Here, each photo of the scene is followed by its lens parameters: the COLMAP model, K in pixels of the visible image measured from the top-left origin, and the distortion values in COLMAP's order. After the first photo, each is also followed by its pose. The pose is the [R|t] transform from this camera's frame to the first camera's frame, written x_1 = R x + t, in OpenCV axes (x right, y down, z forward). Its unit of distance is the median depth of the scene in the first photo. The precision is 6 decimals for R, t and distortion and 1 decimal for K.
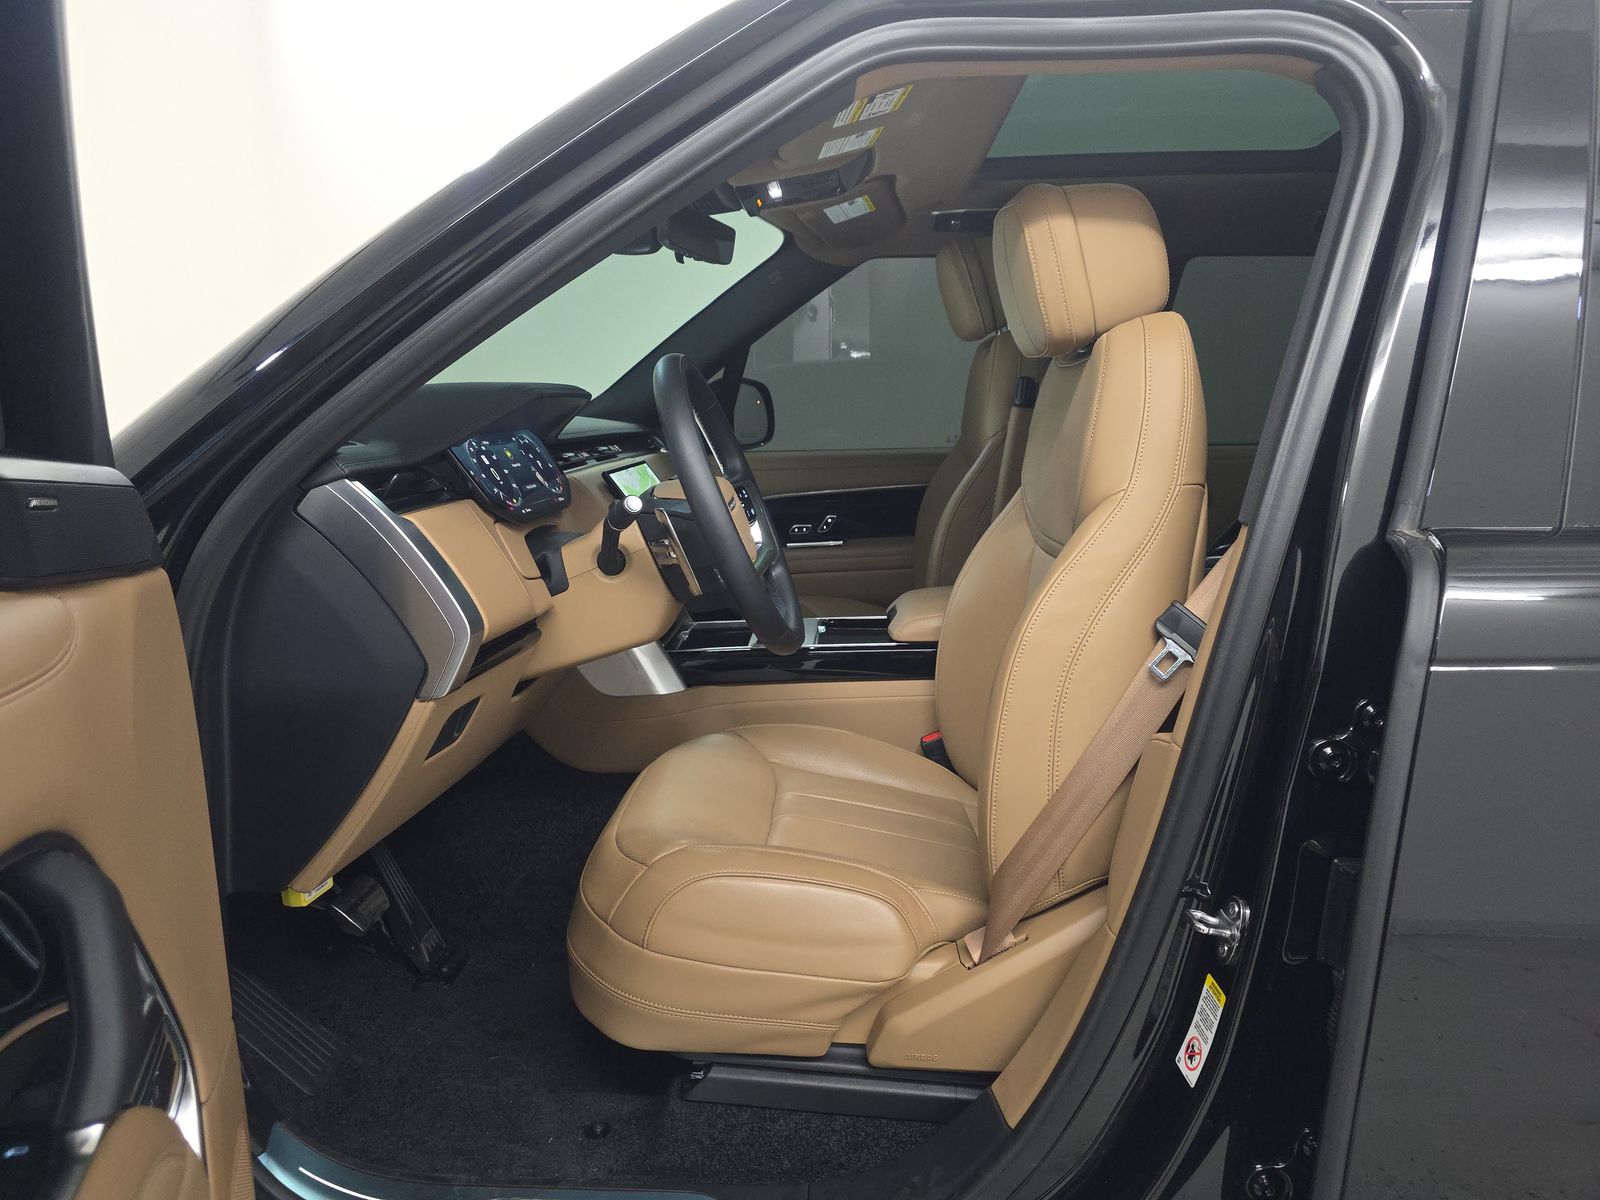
lens RADIAL K [[1058.7, 0, 800.0], [0, 1058.7, 600.0], [0, 0, 1]] dist [-0.022633, -0.001940]
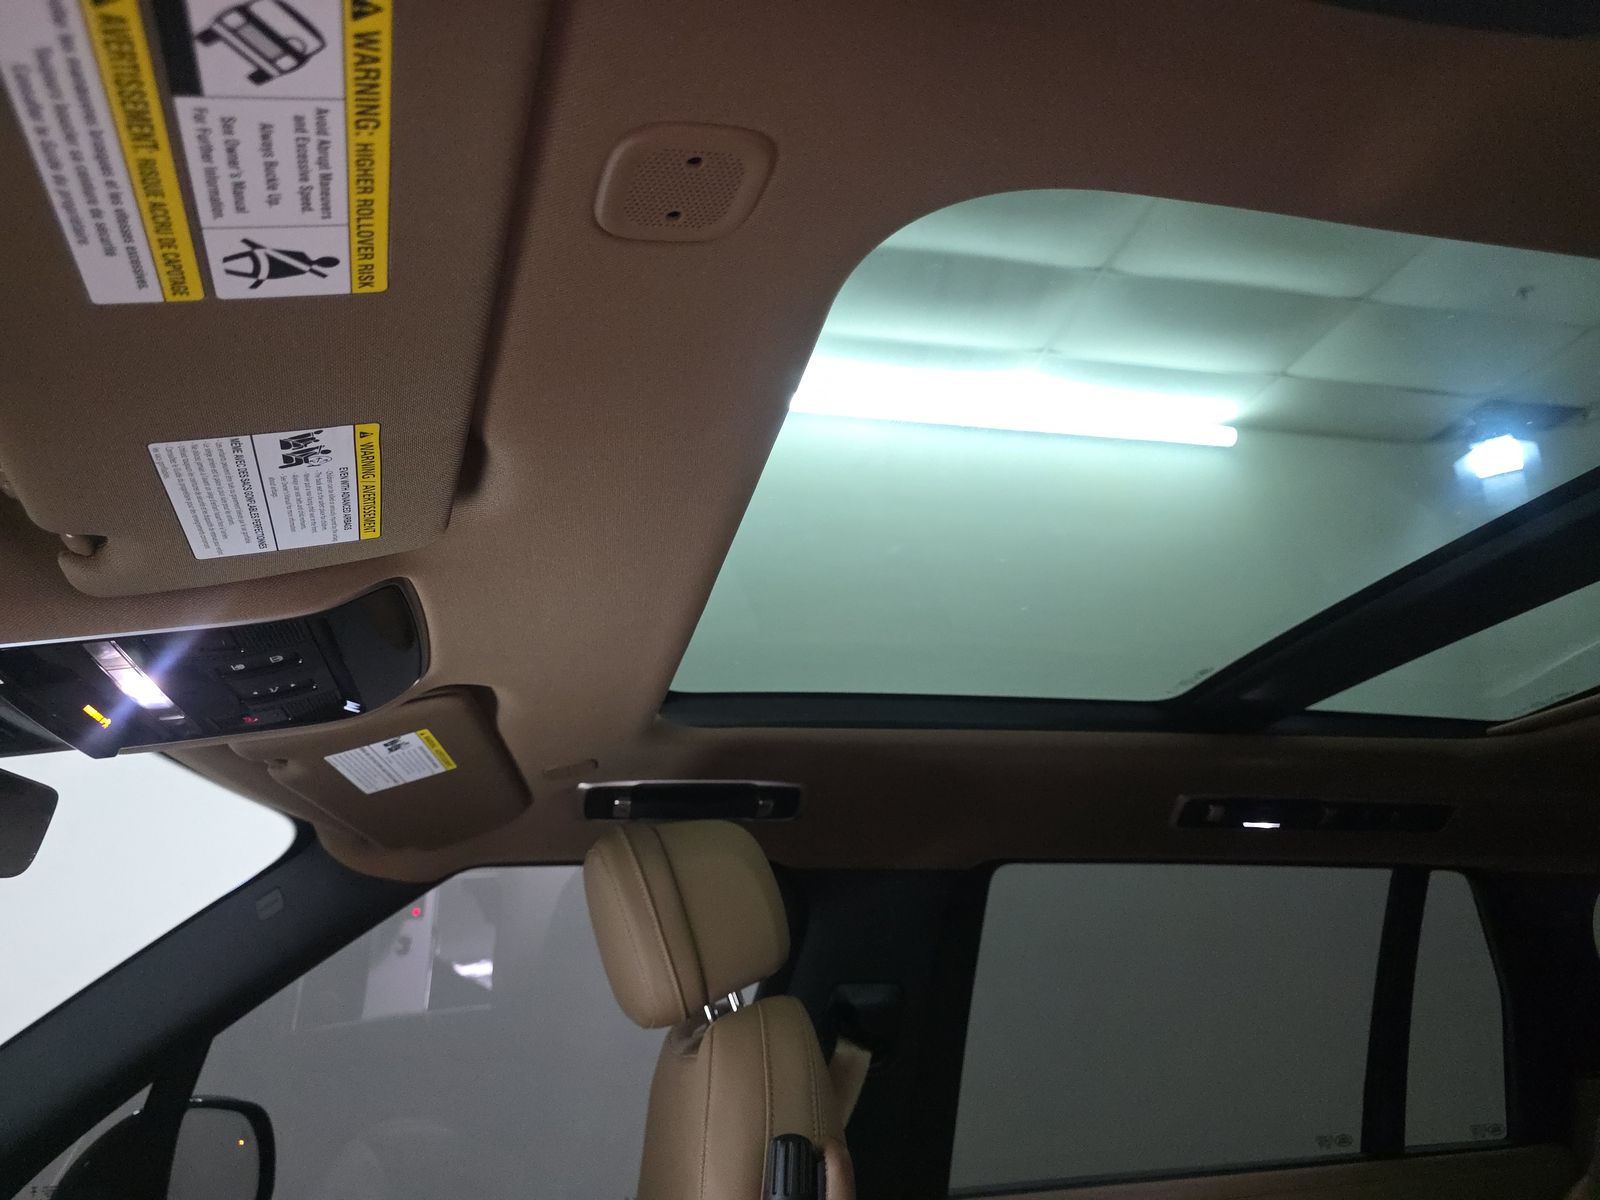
lens RADIAL K [[1058.7, 0, 800.0], [0, 1058.7, 600.0], [0, 0, 1]] dist [-0.022633, -0.001940]
pose [[0.953325, 0.075873, 0.292258, 0.070036], [0.089347, 0.853685, -0.513068, -0.164371], [-0.288424, 0.515233, 0.807060, 0.498481]]
